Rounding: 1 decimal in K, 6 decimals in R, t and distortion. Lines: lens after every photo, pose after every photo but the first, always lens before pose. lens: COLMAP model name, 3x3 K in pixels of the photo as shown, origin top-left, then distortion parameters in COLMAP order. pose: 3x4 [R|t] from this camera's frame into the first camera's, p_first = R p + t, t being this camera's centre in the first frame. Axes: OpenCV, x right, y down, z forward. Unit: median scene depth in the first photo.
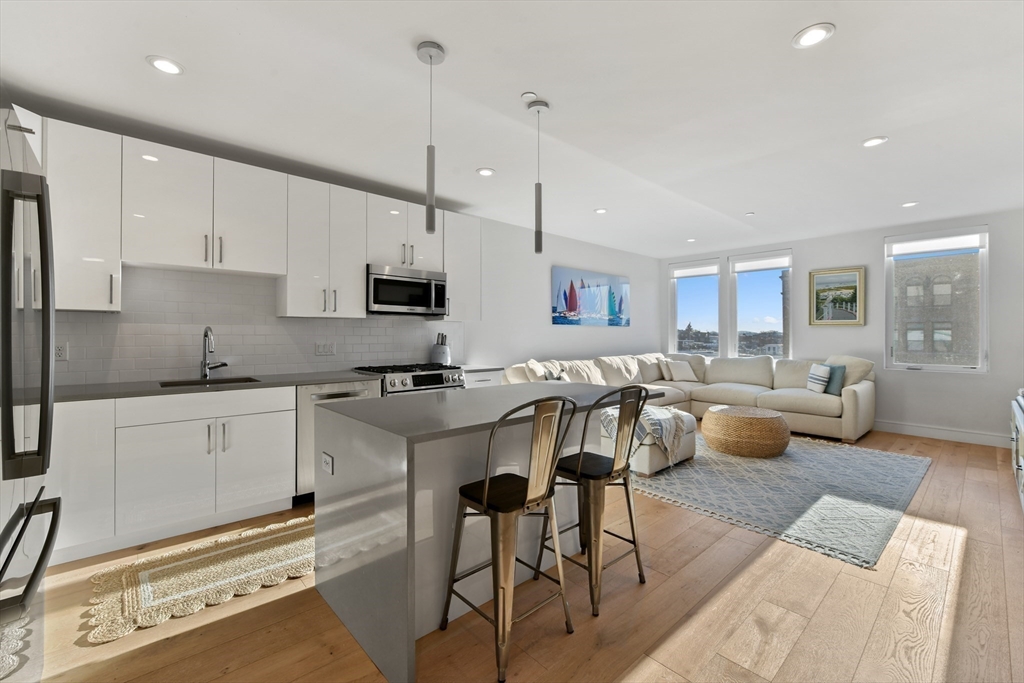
lens RADIAL K [[429.5, 0, 514.0], [0, 429.5, 333.5], [0, 0, 1]] dist [-0.001475, 0.000074]
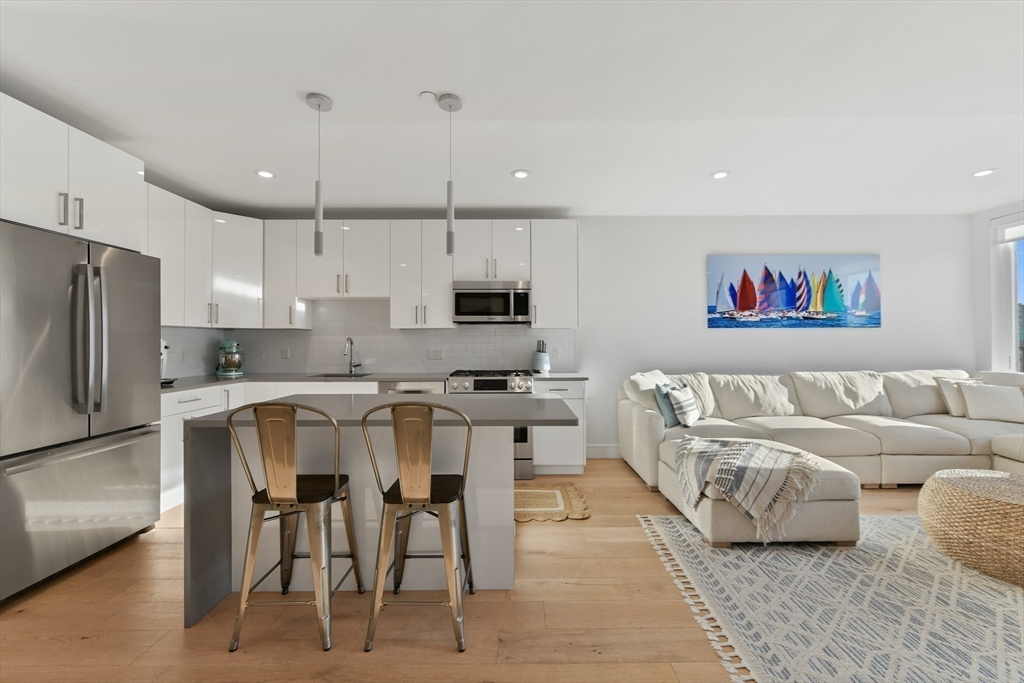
lens RADIAL K [[411.7, 0, 517.4], [0, 411.7, 338.0], [0, 0, 1]] dist [0.000134, 0.001985]
pose [[0.739618, -0.012316, -0.672914, 0.384146], [0.007345, 0.999921, -0.010228, 0.002665], [0.672987, 0.002622, 0.739650, 0.213988]]
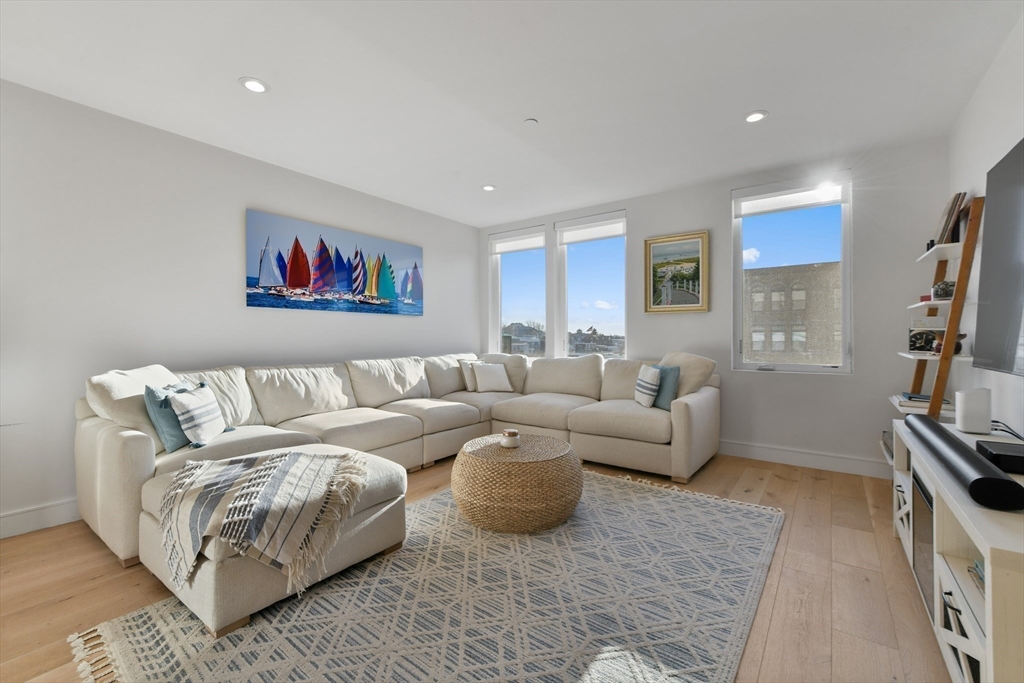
lens RADIAL K [[429.5, 0, 515.3], [0, 429.5, 339.5], [0, 0, 1]] dist [-0.001475, 0.000074]
pose [[0.979860, -0.005150, 0.199618, 0.376703], [0.004427, 0.999982, 0.004069, 0.027154], [-0.199635, -0.003103, 0.979865, 0.377137]]
